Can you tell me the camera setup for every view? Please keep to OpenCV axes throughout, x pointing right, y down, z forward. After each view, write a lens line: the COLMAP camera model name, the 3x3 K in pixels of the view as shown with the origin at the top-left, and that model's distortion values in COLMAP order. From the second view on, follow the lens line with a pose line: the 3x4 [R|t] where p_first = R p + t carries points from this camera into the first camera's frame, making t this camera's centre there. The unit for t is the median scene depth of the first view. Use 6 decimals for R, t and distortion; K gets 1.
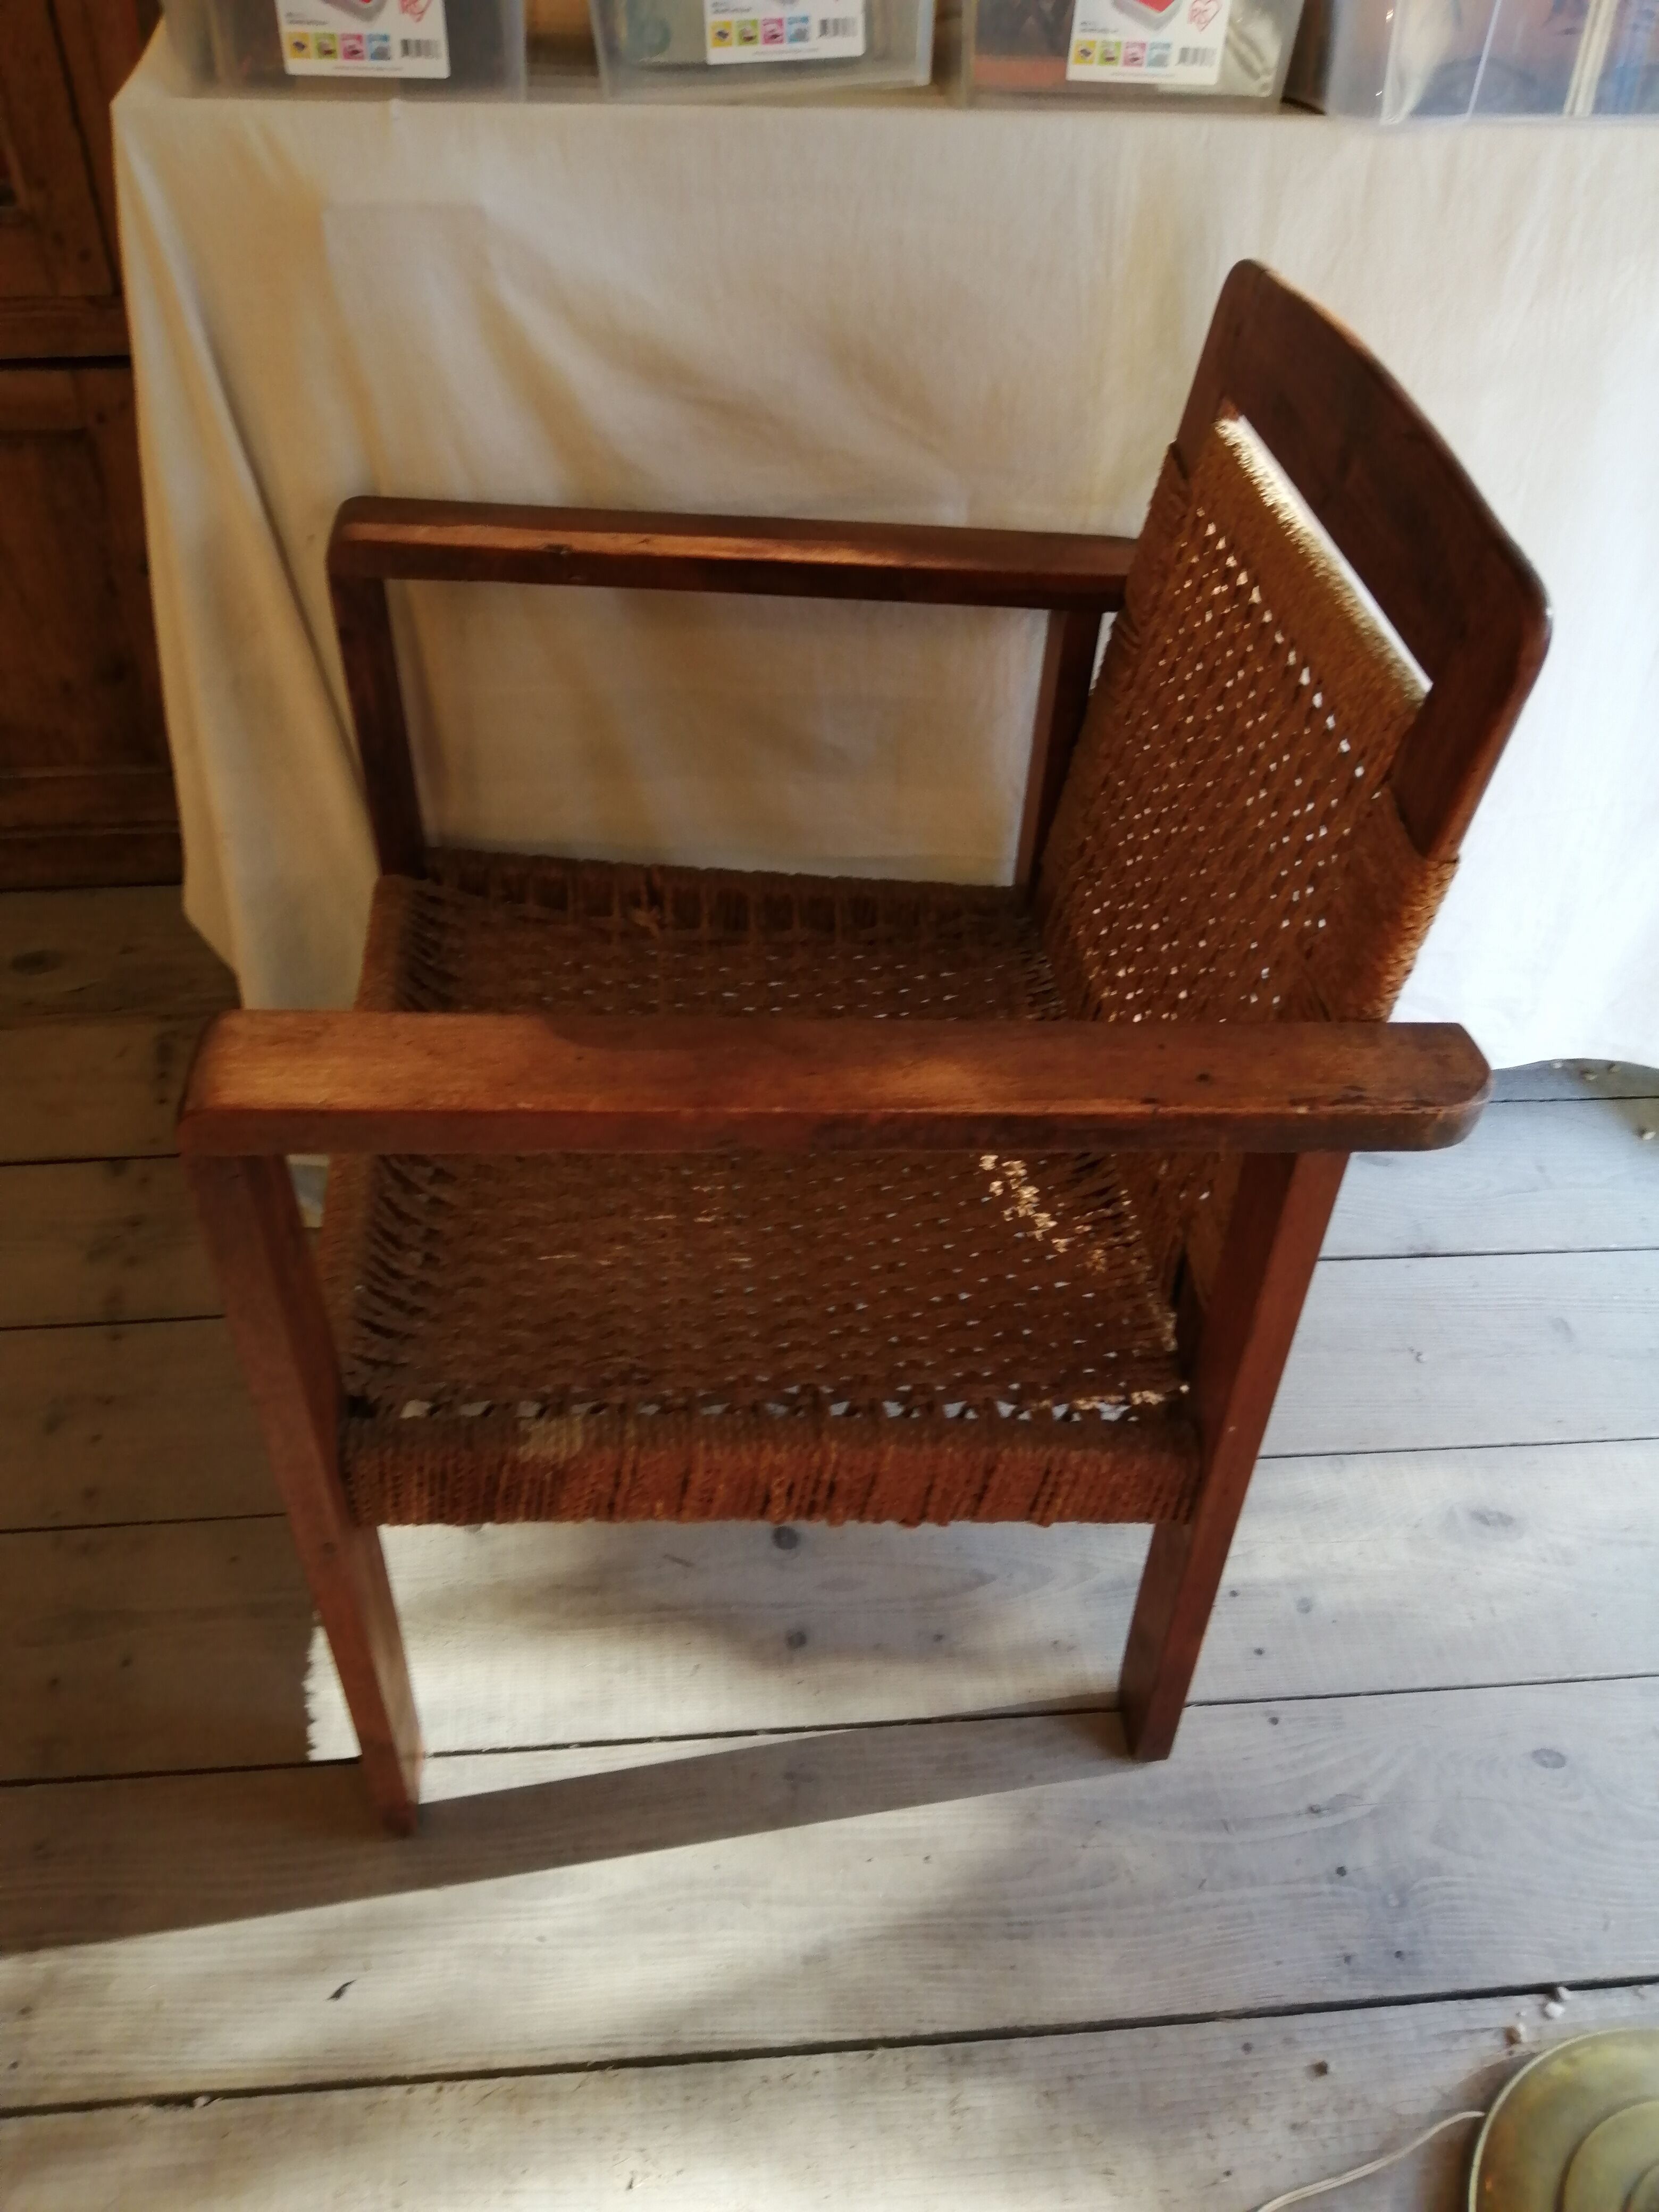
lens RADIAL K [[1737.1, 0, 828.7], [0, 1737.1, 1122.3], [0, 0, 1]] dist [0.001290, -0.002383]
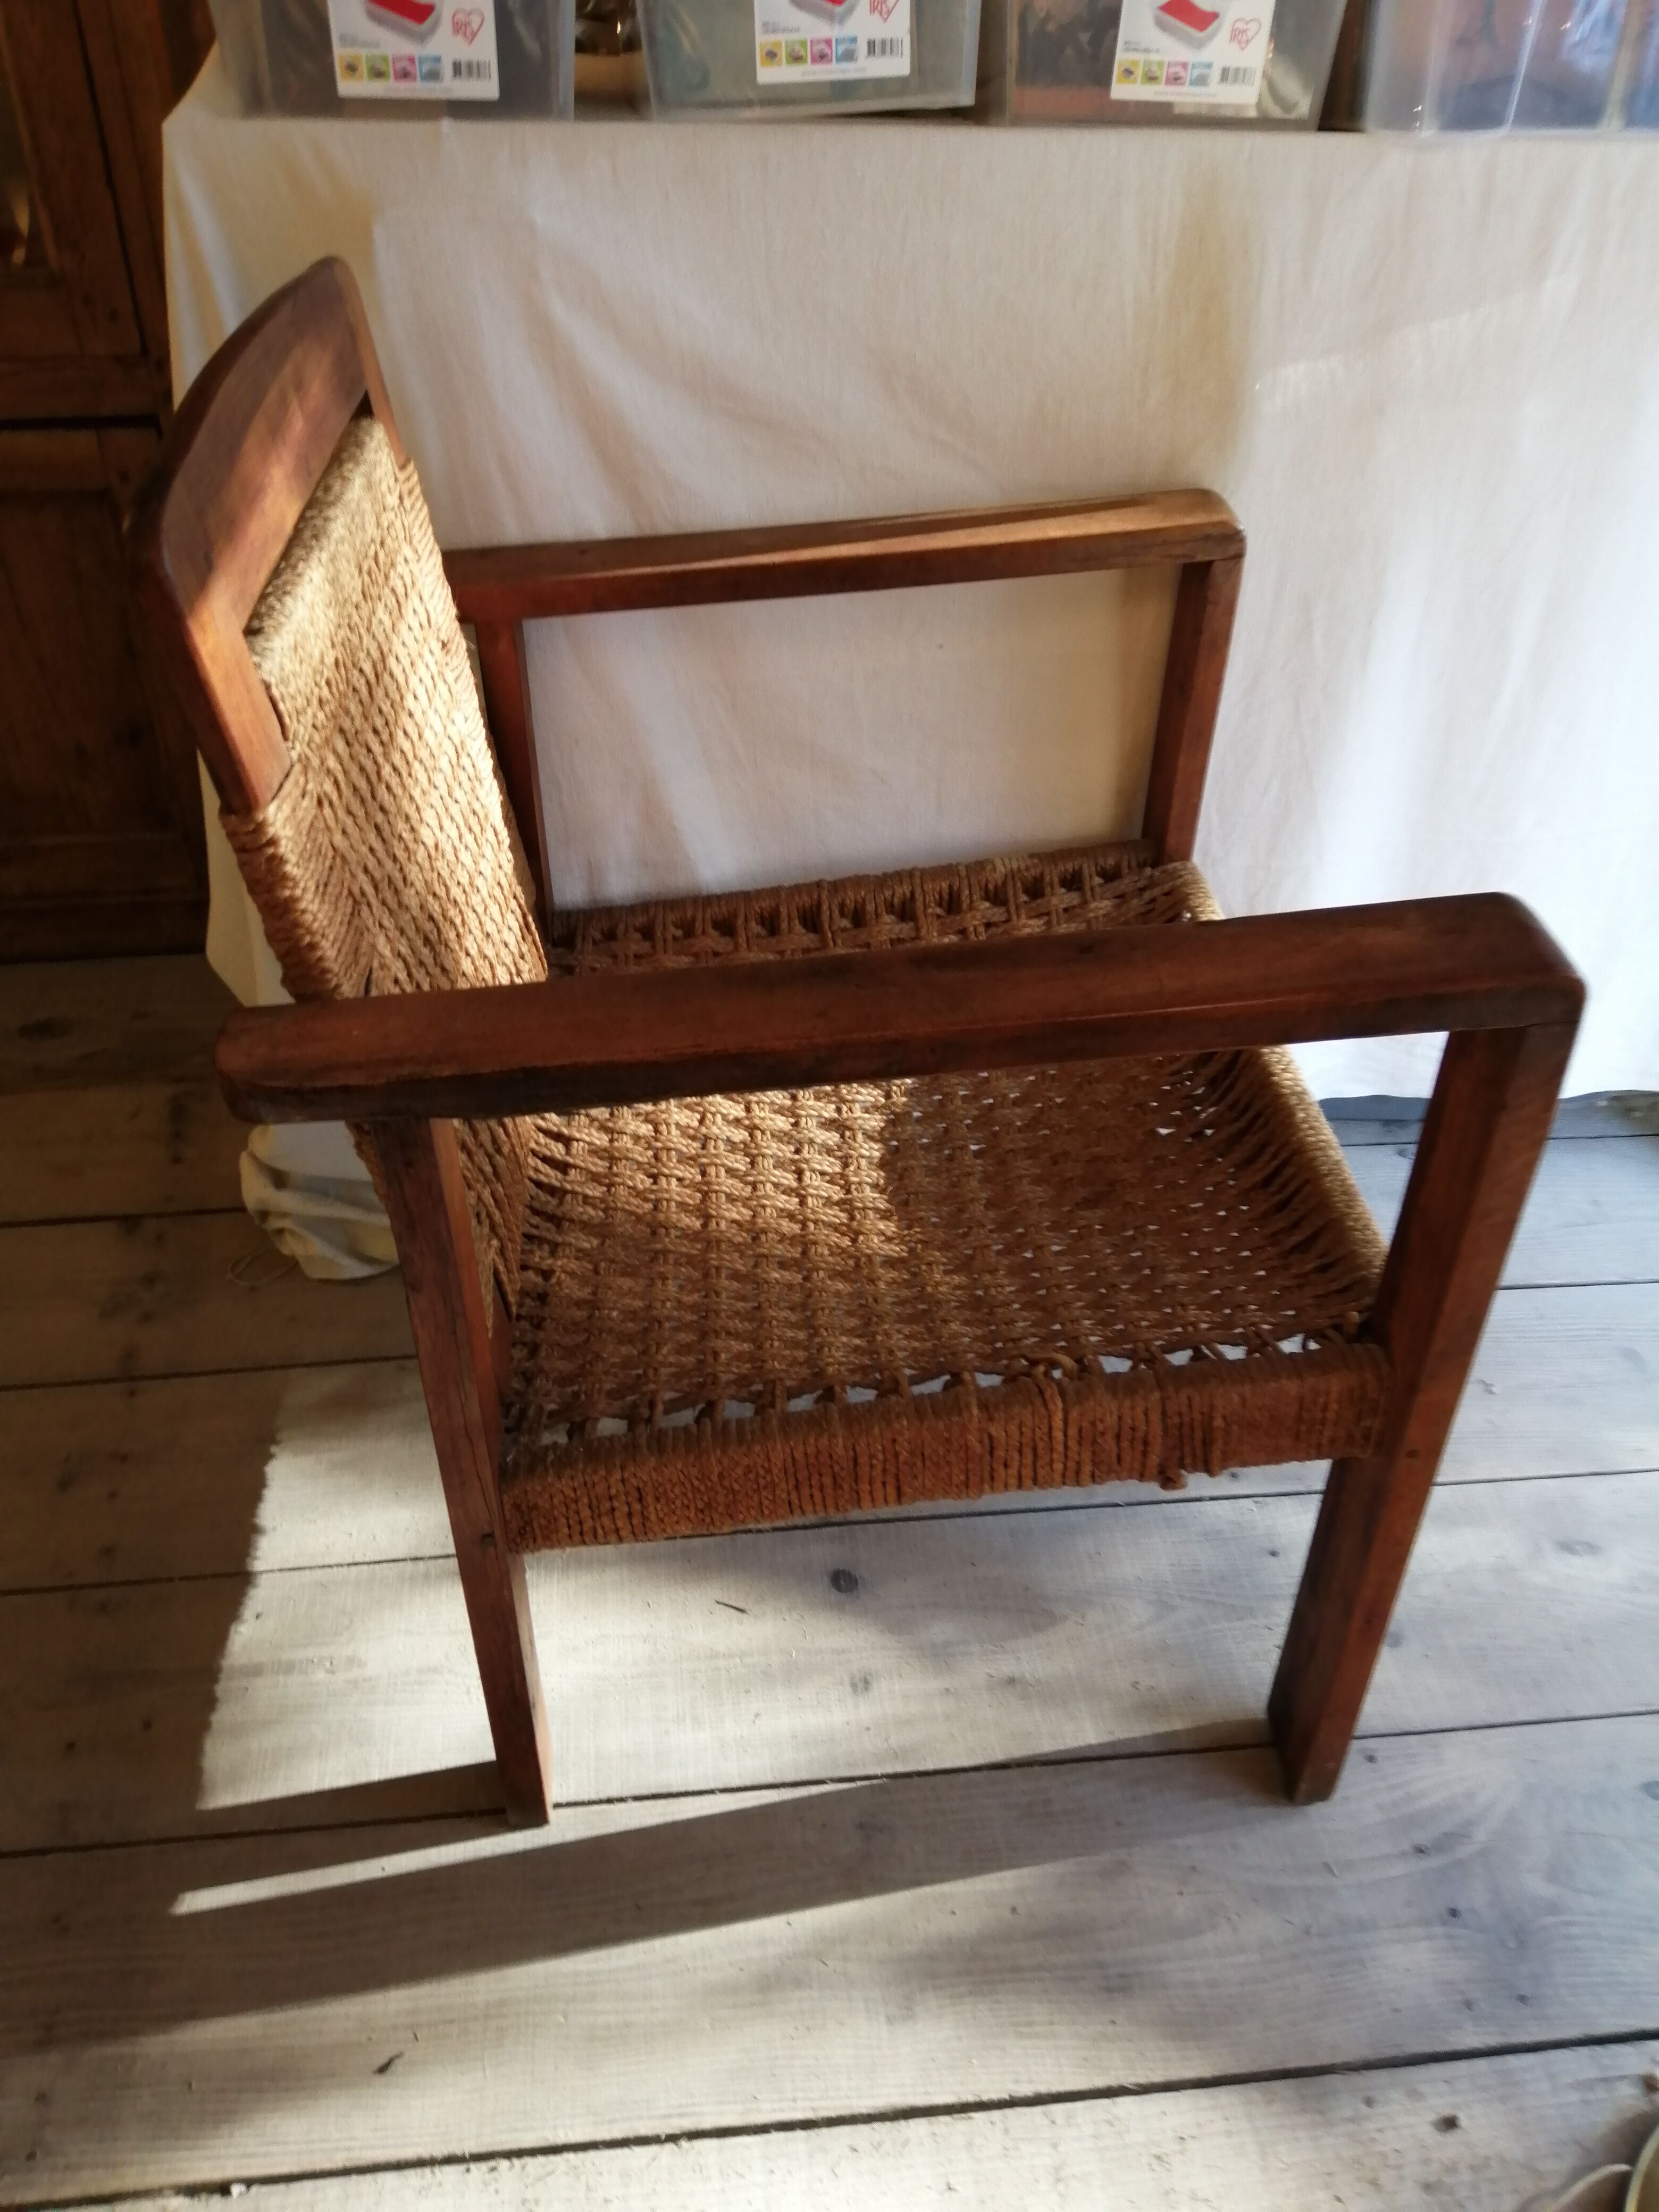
lens RADIAL K [[1737.1, 0, 828.9], [0, 1737.1, 1135.3], [0, 0, 1]] dist [0.001290, -0.002383]
pose [[0.999743, -0.014021, 0.017806, -0.053978], [0.015333, 0.997006, -0.075793, 0.078261], [-0.016690, 0.076046, 0.996965, 0.037346]]
